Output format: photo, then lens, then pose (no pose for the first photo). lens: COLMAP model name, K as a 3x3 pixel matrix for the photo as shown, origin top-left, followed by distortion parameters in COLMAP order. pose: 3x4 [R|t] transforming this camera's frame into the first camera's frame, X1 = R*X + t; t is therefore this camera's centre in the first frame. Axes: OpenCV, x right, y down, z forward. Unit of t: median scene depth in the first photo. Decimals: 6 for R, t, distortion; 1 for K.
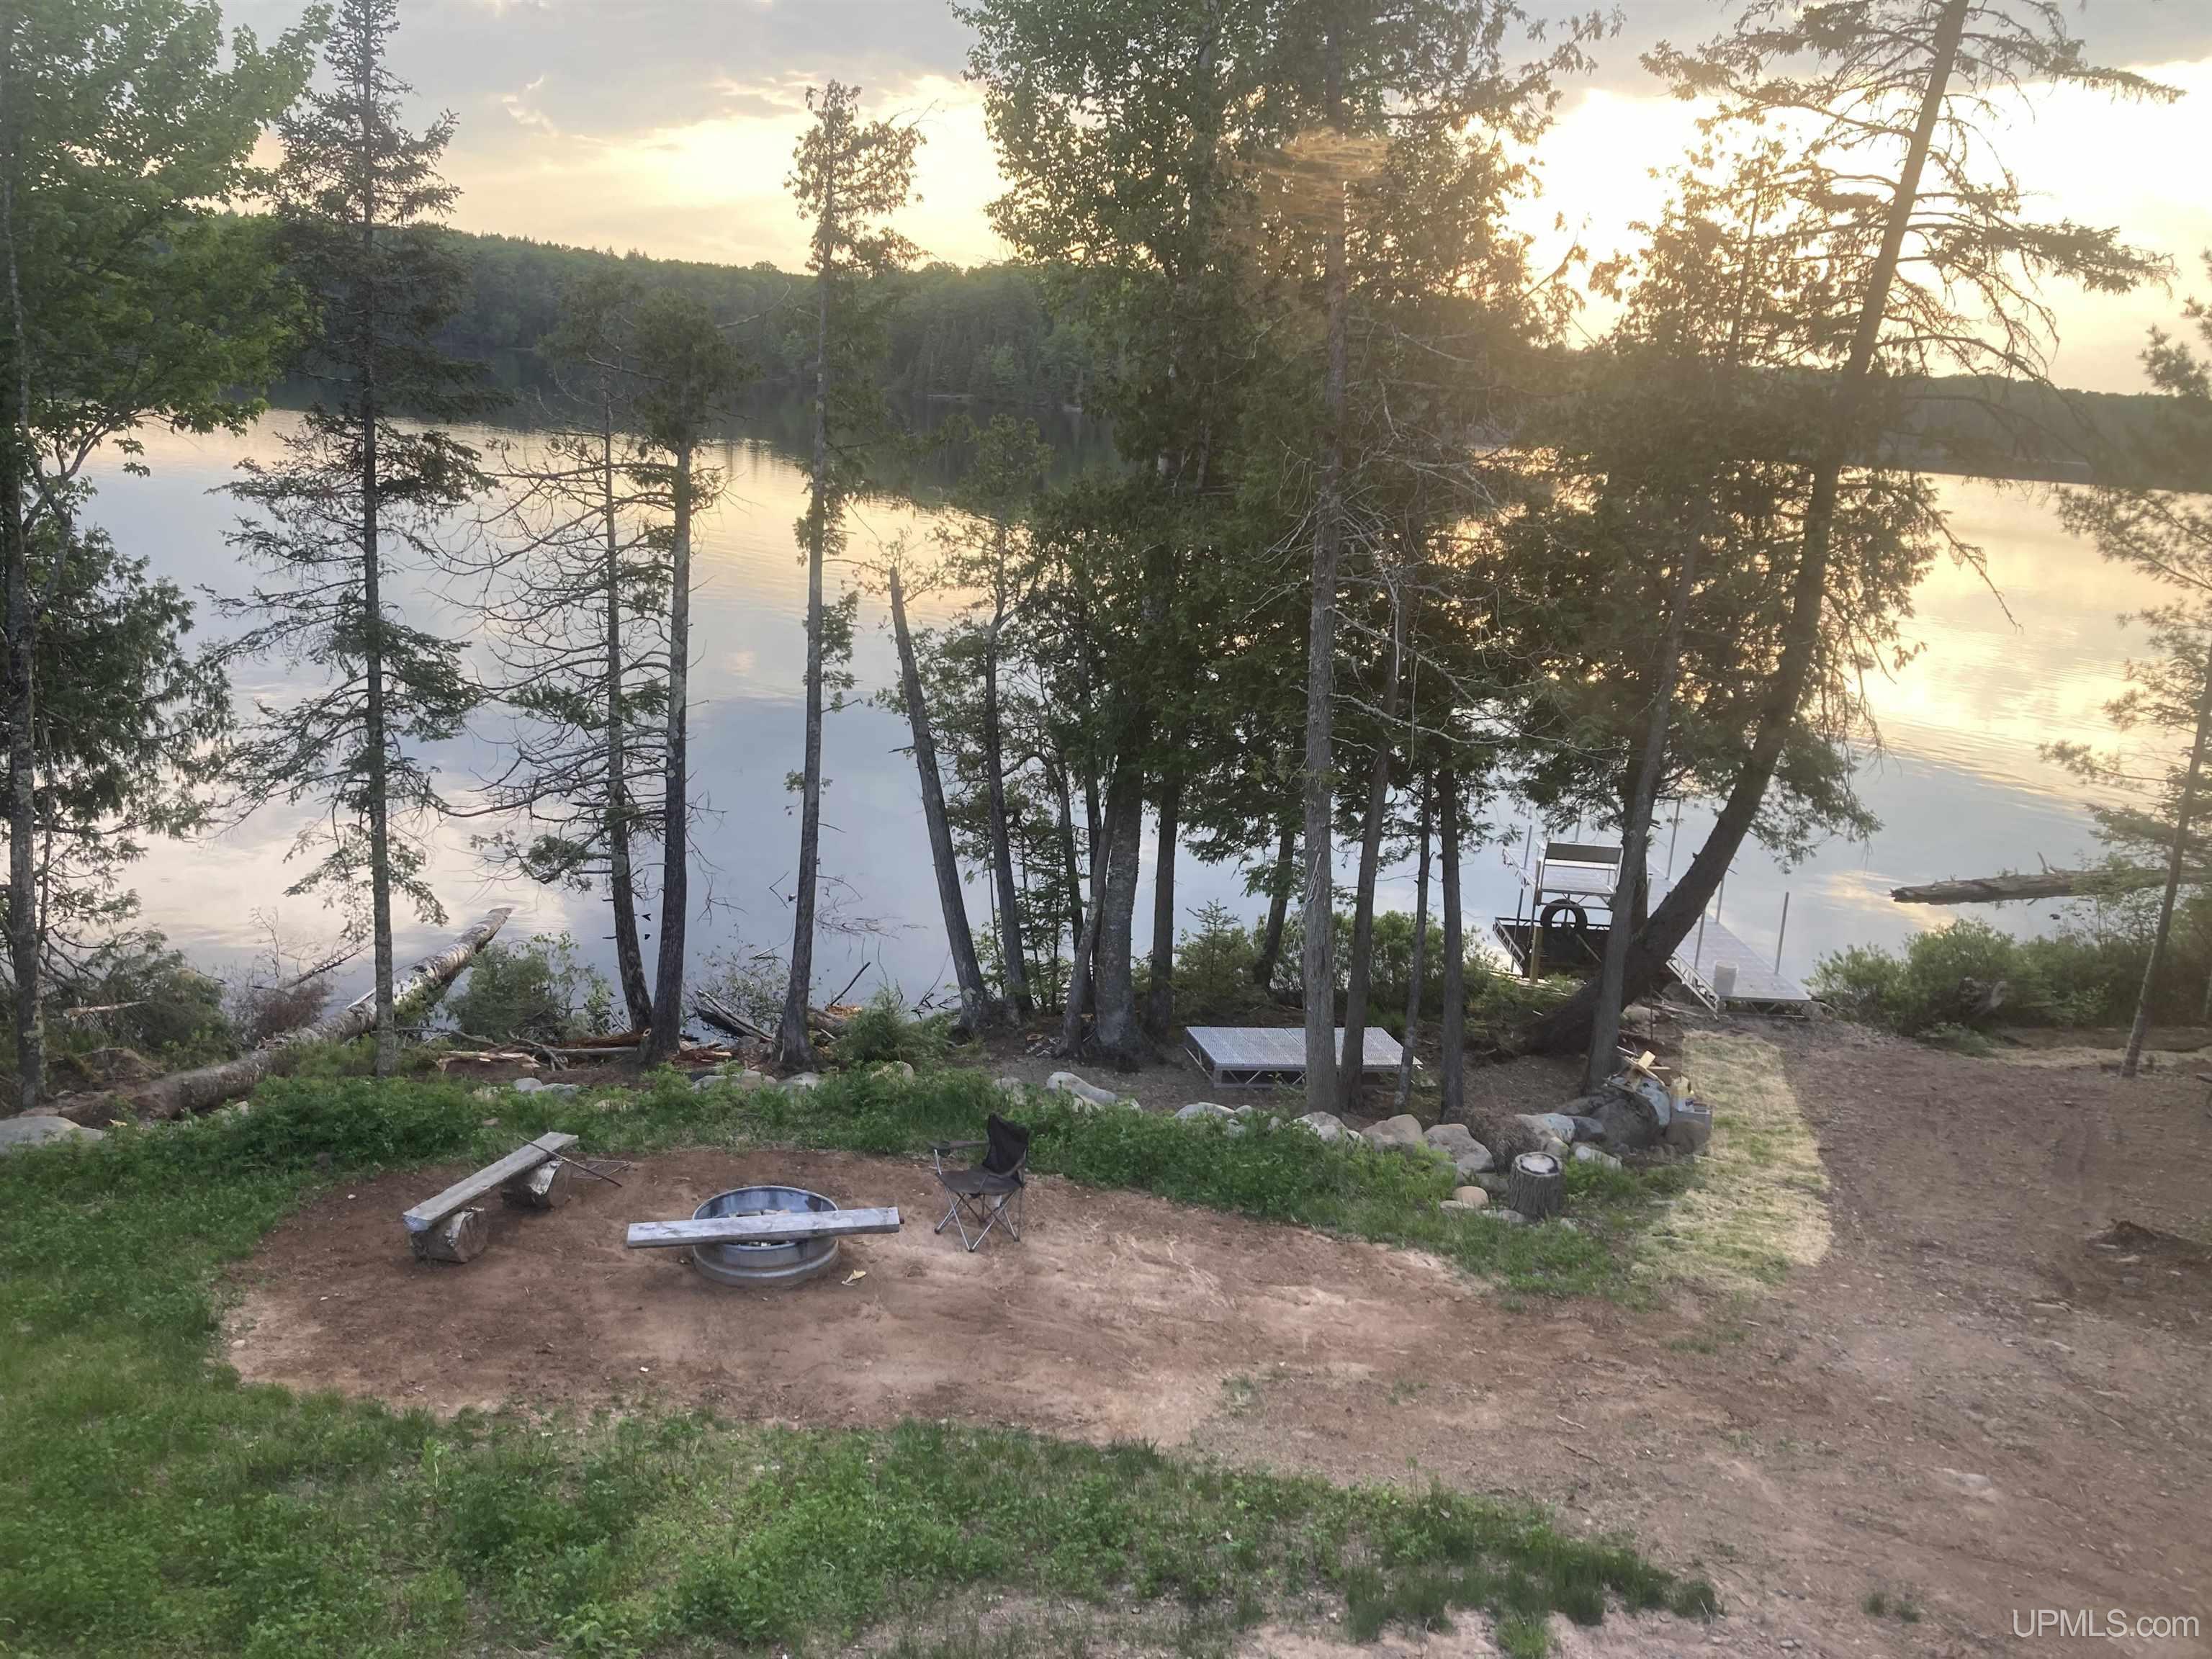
lens RADIAL K [[1792.6, 0, 1102.2], [0, 1792.6, 800.3], [0, 0, 1]] dist [0.006033, -0.000750]
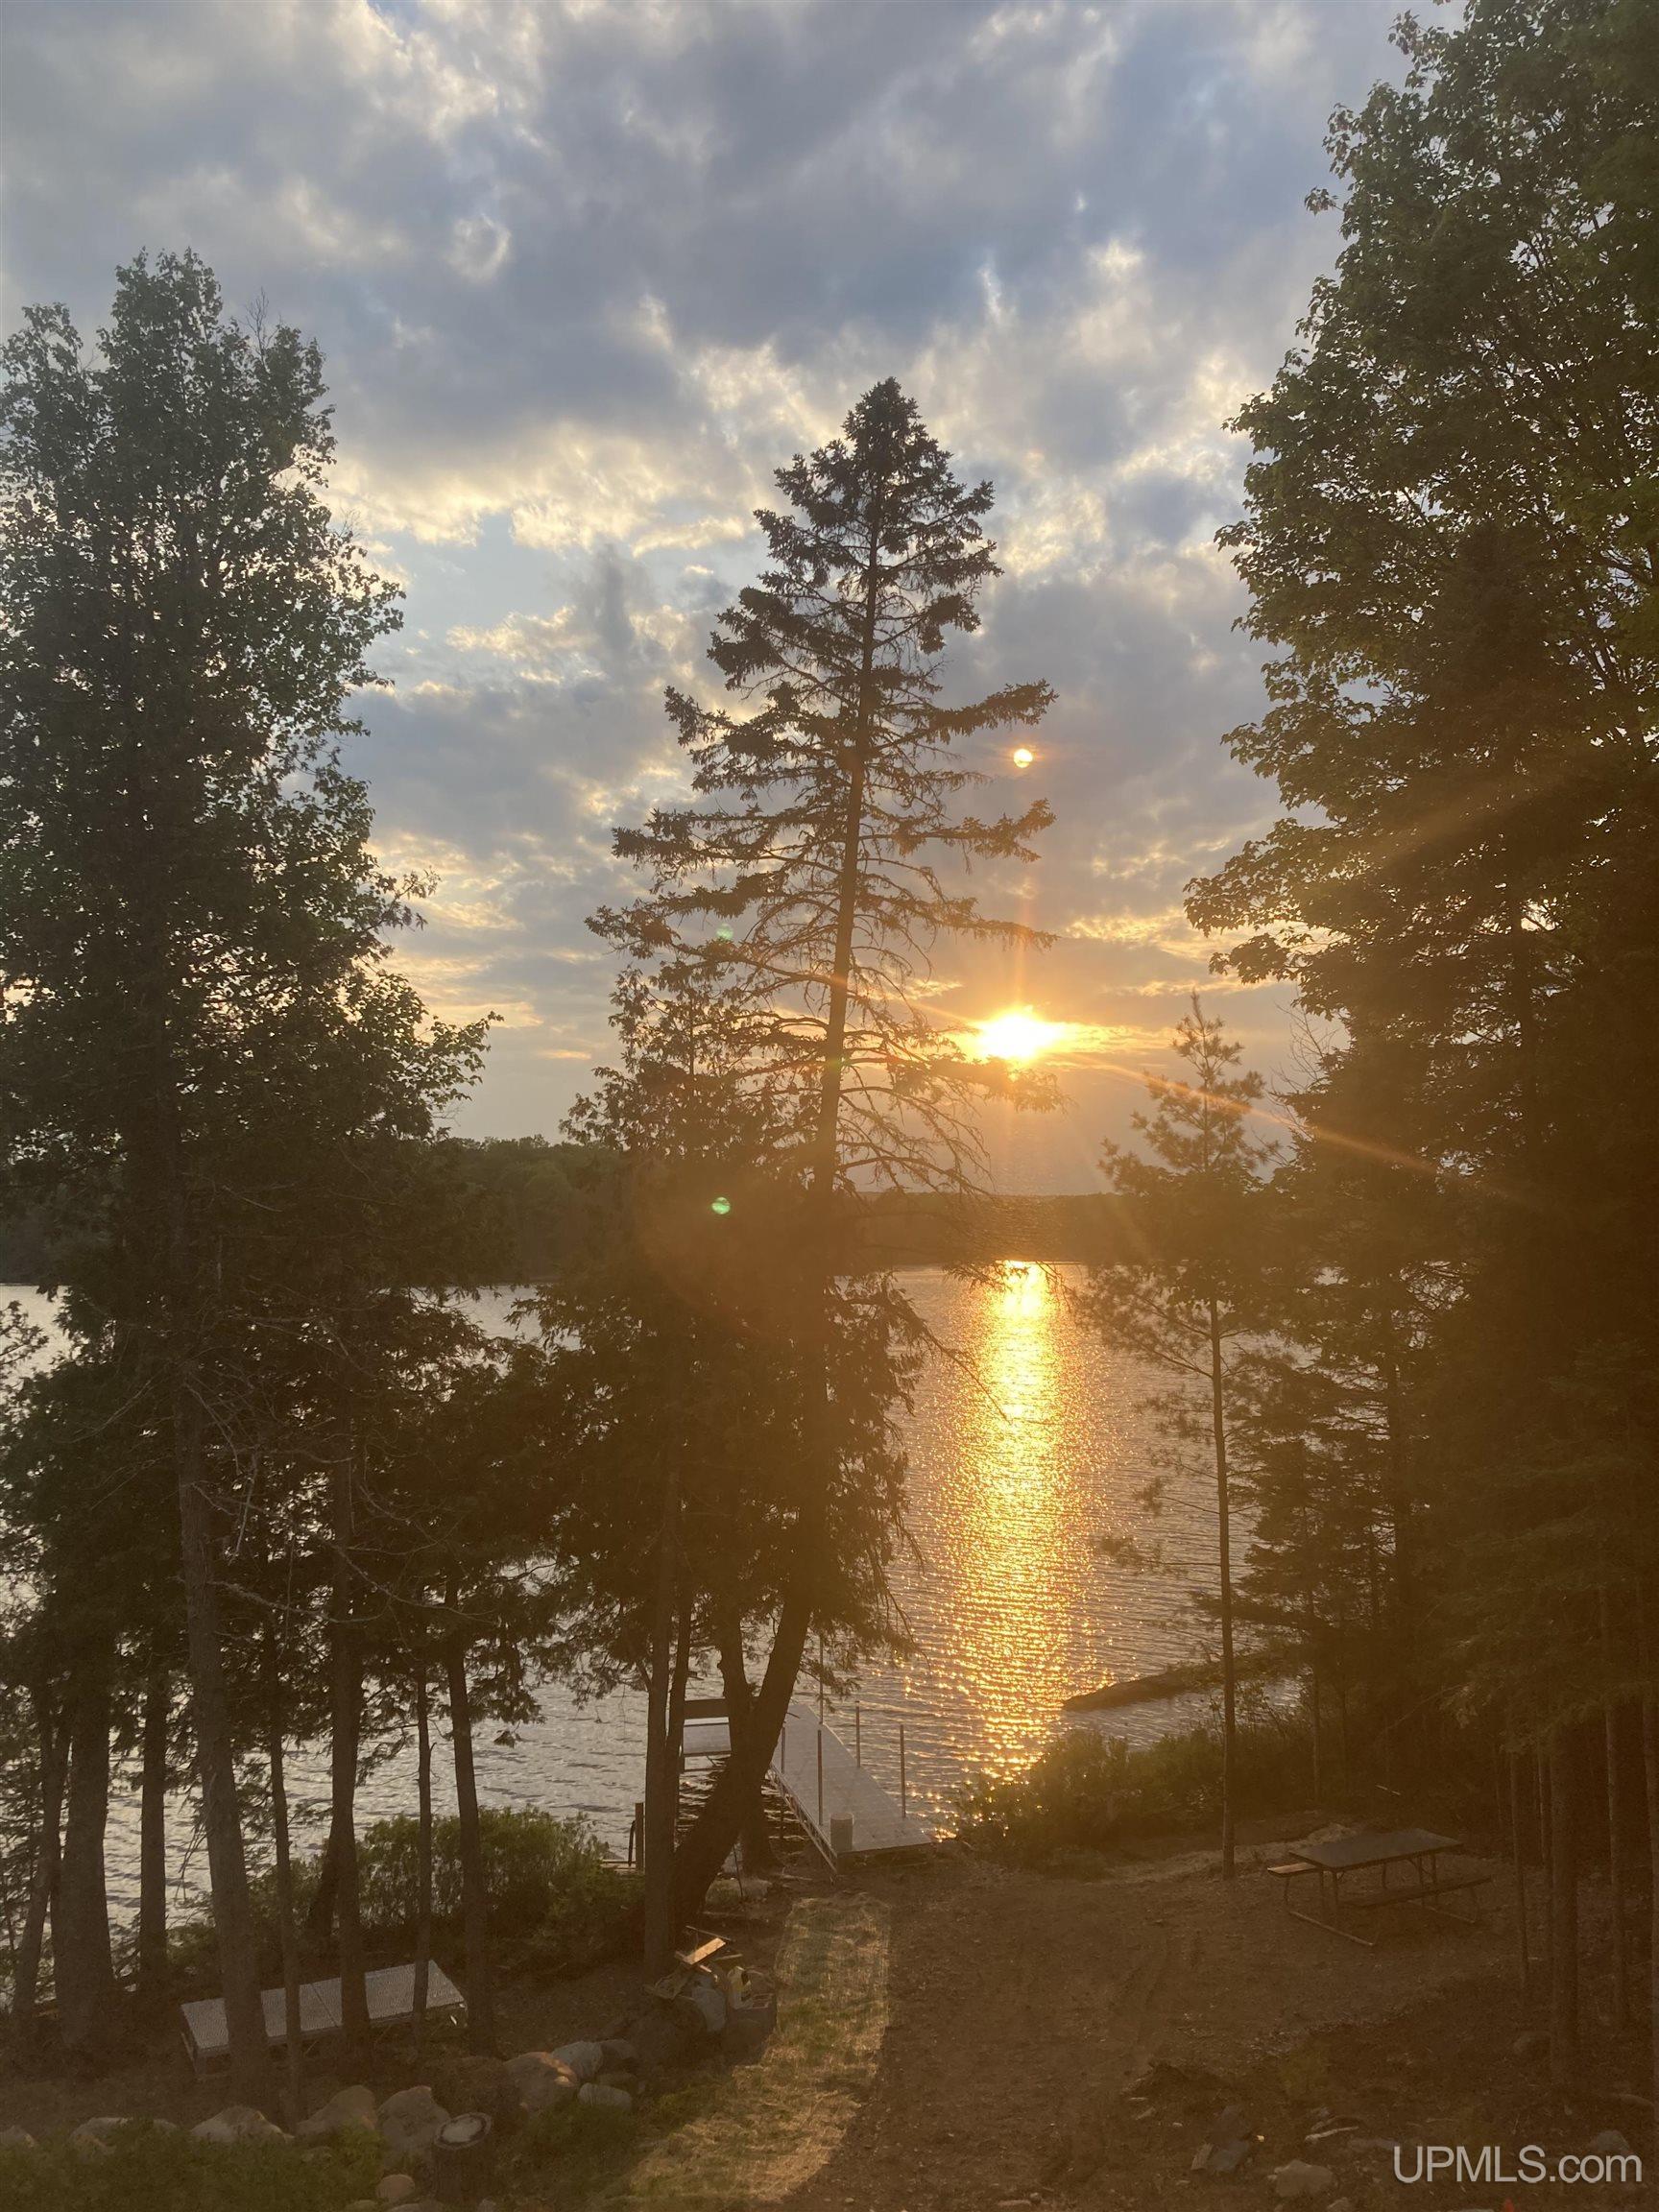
lens RADIAL K [[1802.9, 0, 829.5], [0, 1802.9, 1106.0], [0, 0, 1]] dist [0.030139, -0.010941]
pose [[0.964316, -0.049908, 0.260009, 0.153027], [0.125007, 0.951538, -0.280979, 0.005372], [-0.233385, 0.303456, 0.923822, 0.020083]]
